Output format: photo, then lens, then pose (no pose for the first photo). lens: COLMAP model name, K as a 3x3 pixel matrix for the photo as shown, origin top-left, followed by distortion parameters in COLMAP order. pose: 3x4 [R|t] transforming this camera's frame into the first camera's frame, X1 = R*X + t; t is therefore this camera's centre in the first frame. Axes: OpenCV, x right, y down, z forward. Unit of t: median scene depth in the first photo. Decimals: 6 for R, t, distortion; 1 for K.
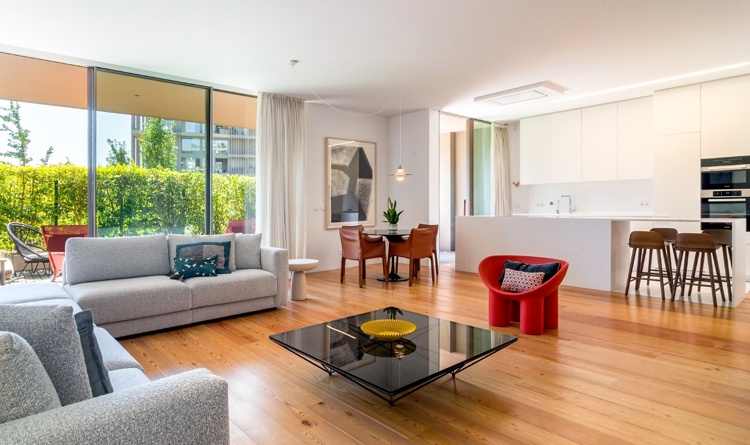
lens RADIAL K [[413.9, 0, 367.6], [0, 413.9, 204.8], [0, 0, 1]] dist [0.003538, 0.002138]
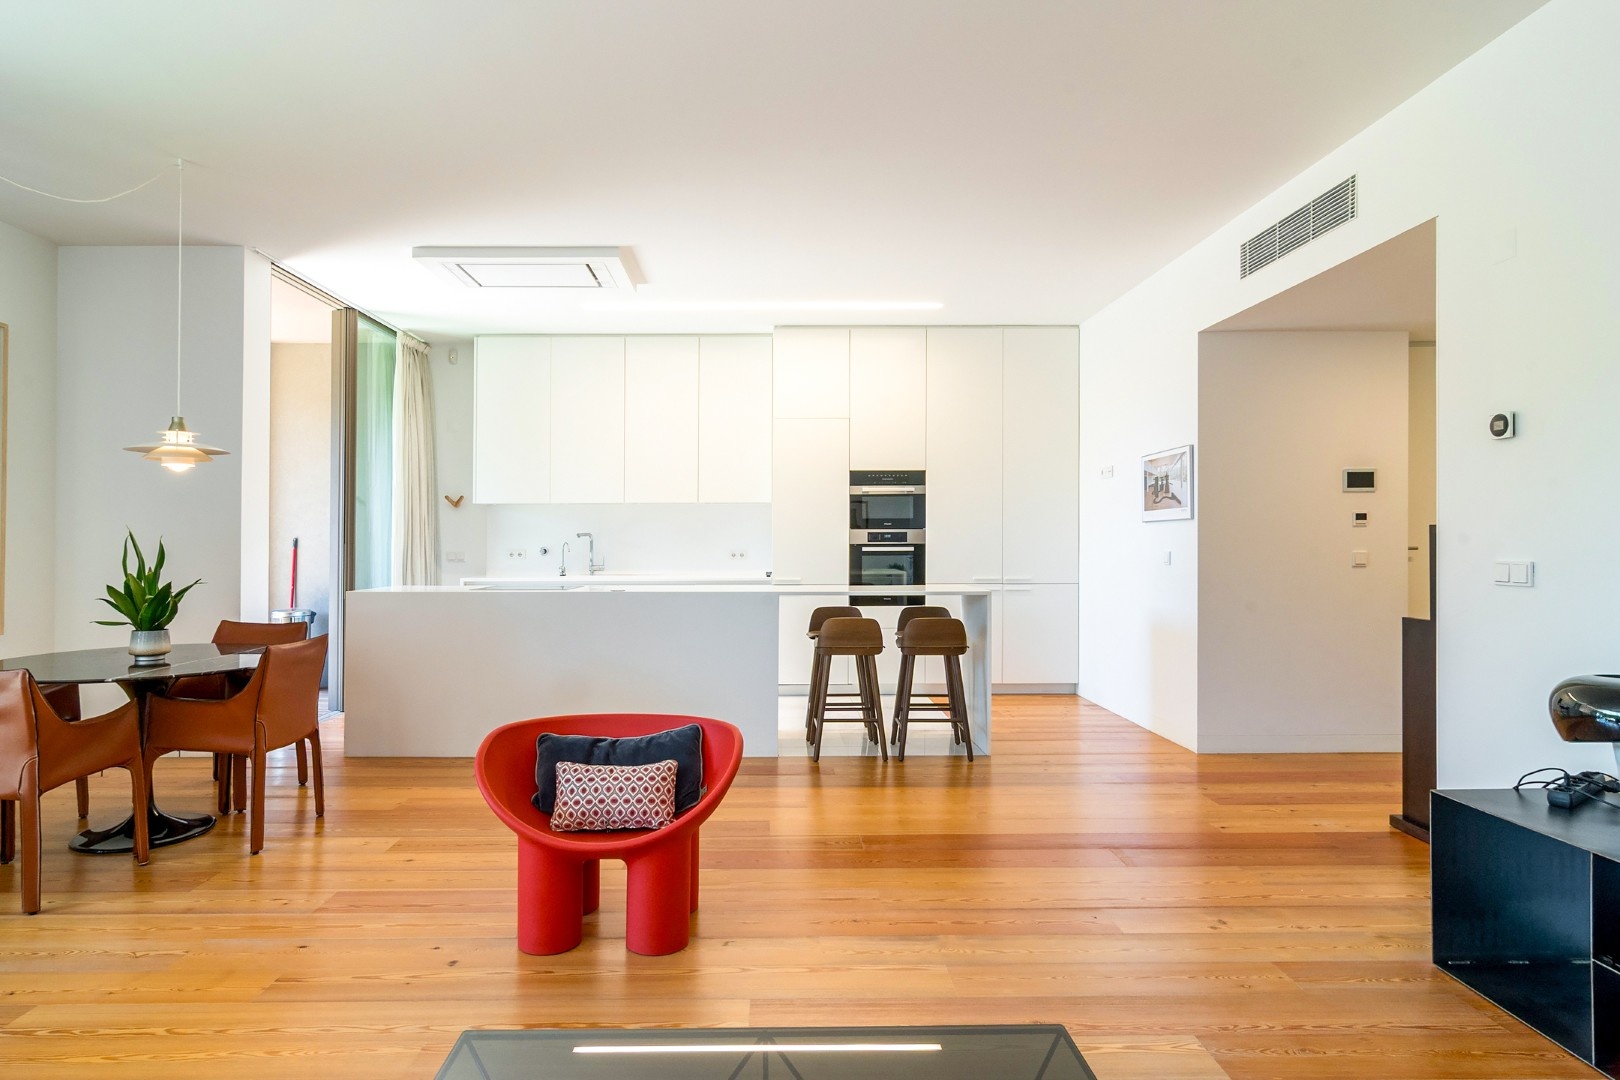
lens RADIAL K [[902.7, 0, 777.3], [0, 902.7, 535.5], [0, 0, 1]] dist [-0.001545, 0.003266]
pose [[0.659107, 0.014923, 0.751901, -0.109584], [-0.005889, 0.999875, -0.014682, -0.009758], [-0.752026, 0.005249, 0.659112, 0.294788]]
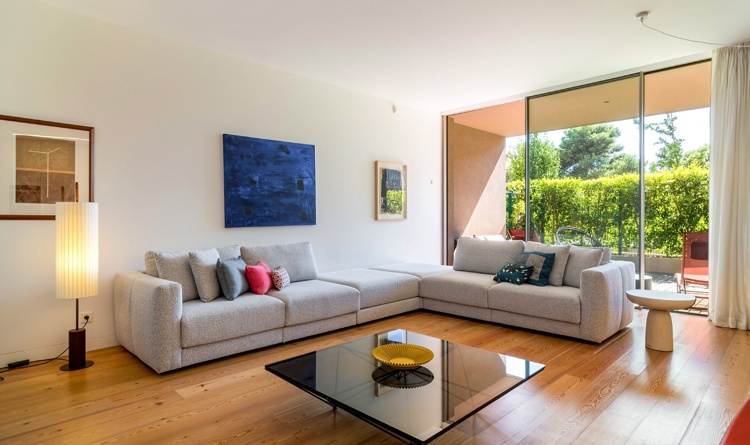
lens RADIAL K [[413.9, 0, 368.0], [0, 413.9, 215.1], [0, 0, 1]] dist [0.003538, 0.002138]
pose [[0.063397, 0.006779, -0.997965, 0.389464], [0.005689, 0.999958, 0.007154, -0.004544], [0.997972, -0.006131, 0.063356, 0.360469]]
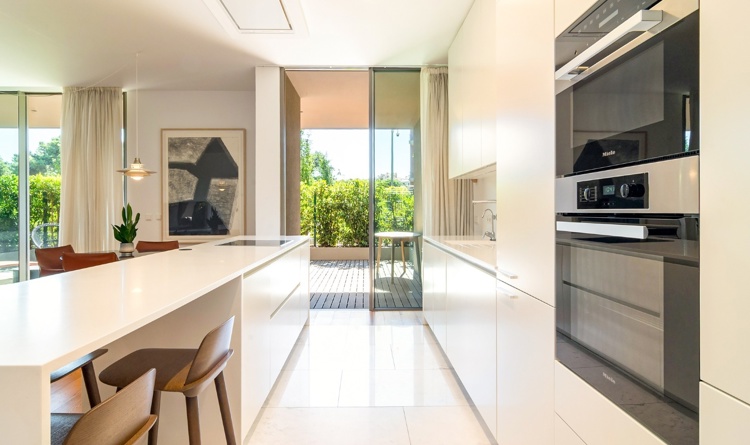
lens RADIAL K [[413.9, 0, 370.1], [0, 413.9, 216.9], [0, 0, 1]] dist [0.003538, 0.002138]
pose [[0.759231, 0.023817, -0.650385, 0.812203], [-0.010391, 0.999646, 0.024477, -0.018178], [0.650738, -0.011826, 0.759210, 0.715339]]
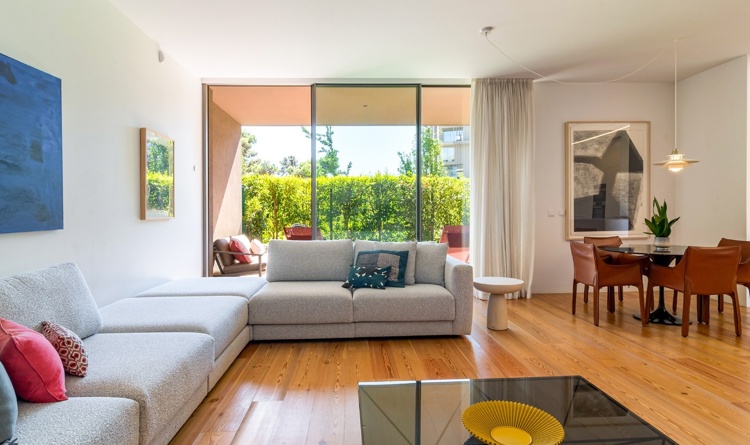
lens RADIAL K [[413.9, 0, 374.1], [0, 413.9, 210.0], [0, 0, 1]] dist [0.003538, 0.002138]
pose [[0.784999, -0.000501, -0.619497, 0.109274], [0.002385, 0.999995, 0.002214, -0.000736], [0.619493, -0.003215, 0.784996, 0.180066]]
